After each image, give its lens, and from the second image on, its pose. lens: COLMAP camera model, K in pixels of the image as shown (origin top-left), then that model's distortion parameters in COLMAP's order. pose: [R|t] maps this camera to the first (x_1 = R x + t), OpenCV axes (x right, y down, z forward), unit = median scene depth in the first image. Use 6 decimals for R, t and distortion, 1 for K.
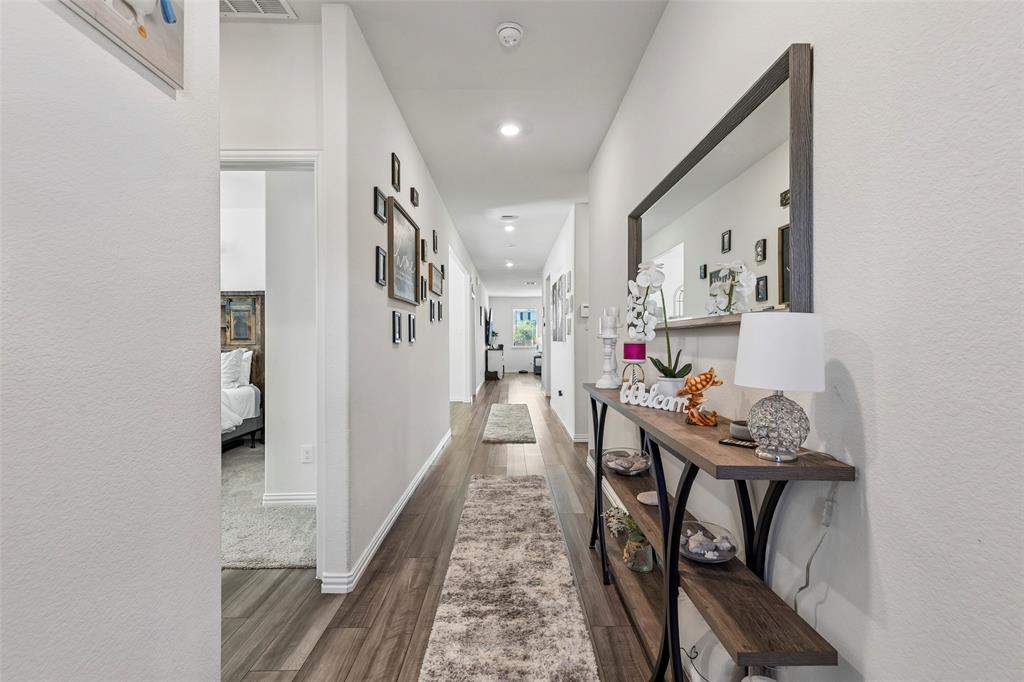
lens RADIAL K [[462.4, 0, 509.3], [0, 462.4, 340.1], [0, 0, 1]] dist [0.004365, -0.000557]
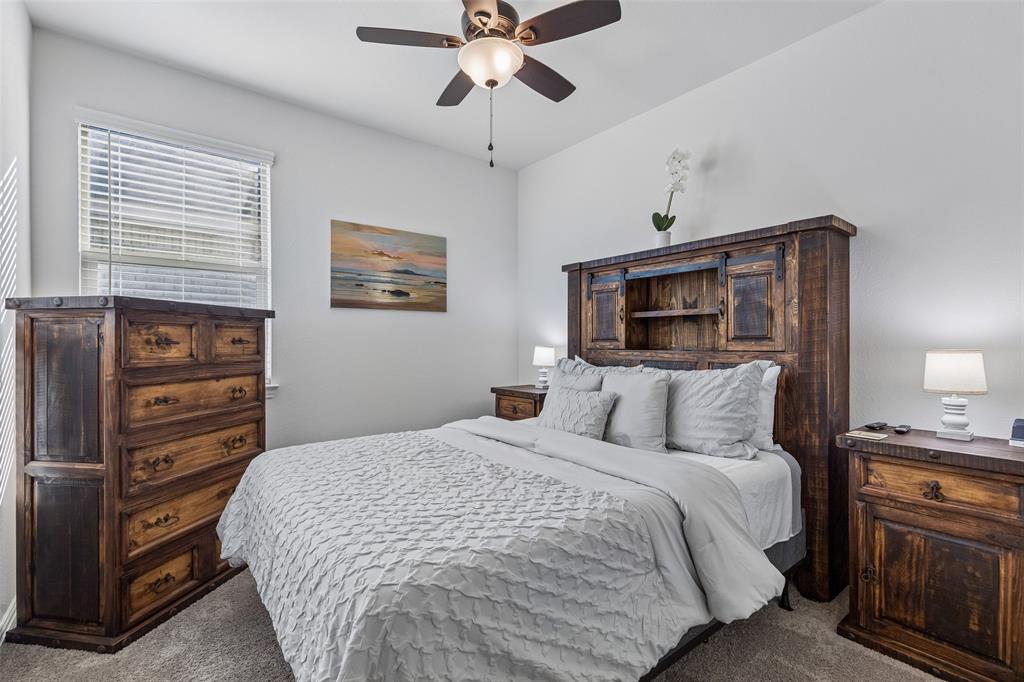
lens RADIAL K [[462.4, 0, 510.4], [0, 462.4, 343.7], [0, 0, 1]] dist [0.004365, -0.000557]
pose [[0.604517, 0.003850, -0.796583, -0.362730], [-0.003078, 0.999992, 0.002497, 0.002563], [0.796586, 0.000943, 0.604524, 0.544243]]
